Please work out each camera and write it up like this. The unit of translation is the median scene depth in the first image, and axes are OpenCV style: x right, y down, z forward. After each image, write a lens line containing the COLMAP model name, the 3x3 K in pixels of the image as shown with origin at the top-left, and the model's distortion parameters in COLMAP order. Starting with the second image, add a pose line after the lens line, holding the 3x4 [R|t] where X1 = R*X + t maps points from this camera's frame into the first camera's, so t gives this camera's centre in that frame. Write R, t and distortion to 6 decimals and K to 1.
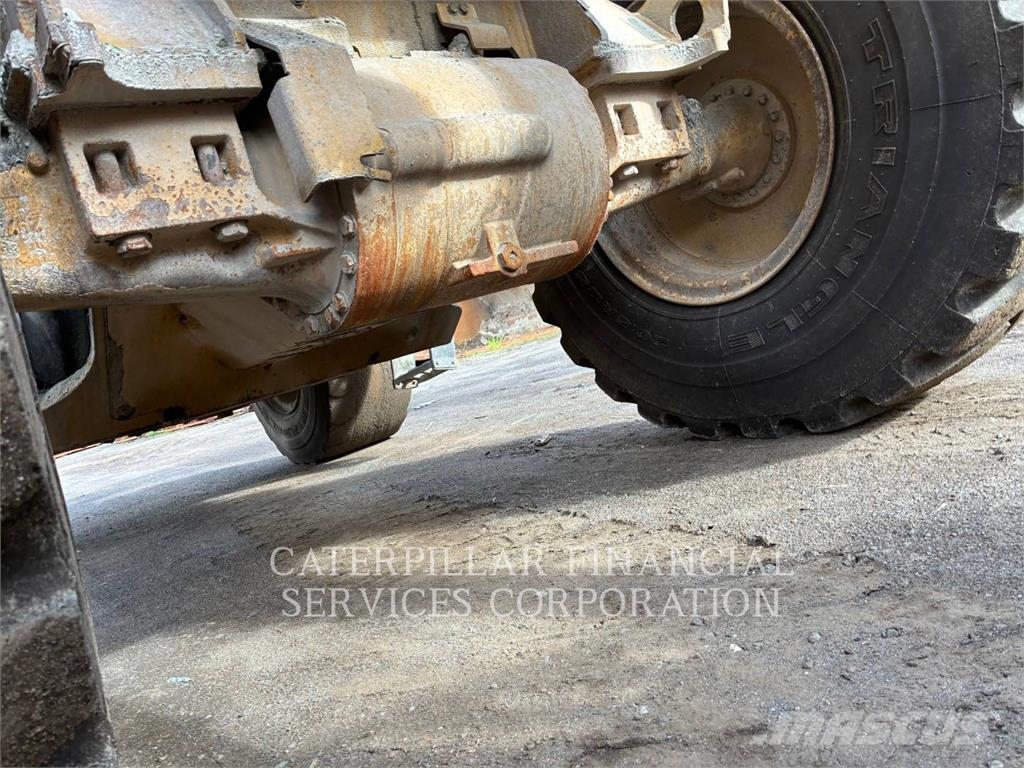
lens RADIAL K [[700.2, 0, 512.0], [0, 700.2, 384.0], [0, 0, 1]] dist [0.006856, 0.000698]
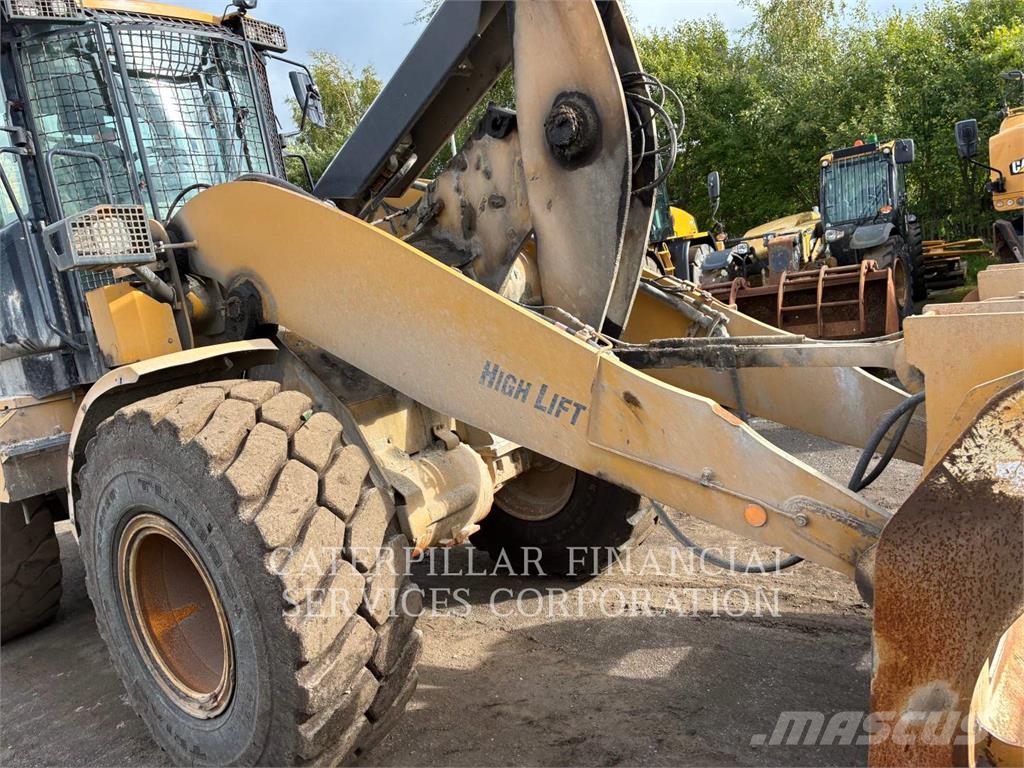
lens RADIAL K [[769.0, 0, 510.2], [0, 769.0, 370.5], [0, 0, 1]] dist [0.032129, -0.025110]
pose [[0.963162, 0.093335, 0.252206, -0.565143], [-0.098331, 0.995127, 0.007249, -0.790910], [-0.250301, -0.031782, 0.967646, -1.793035]]
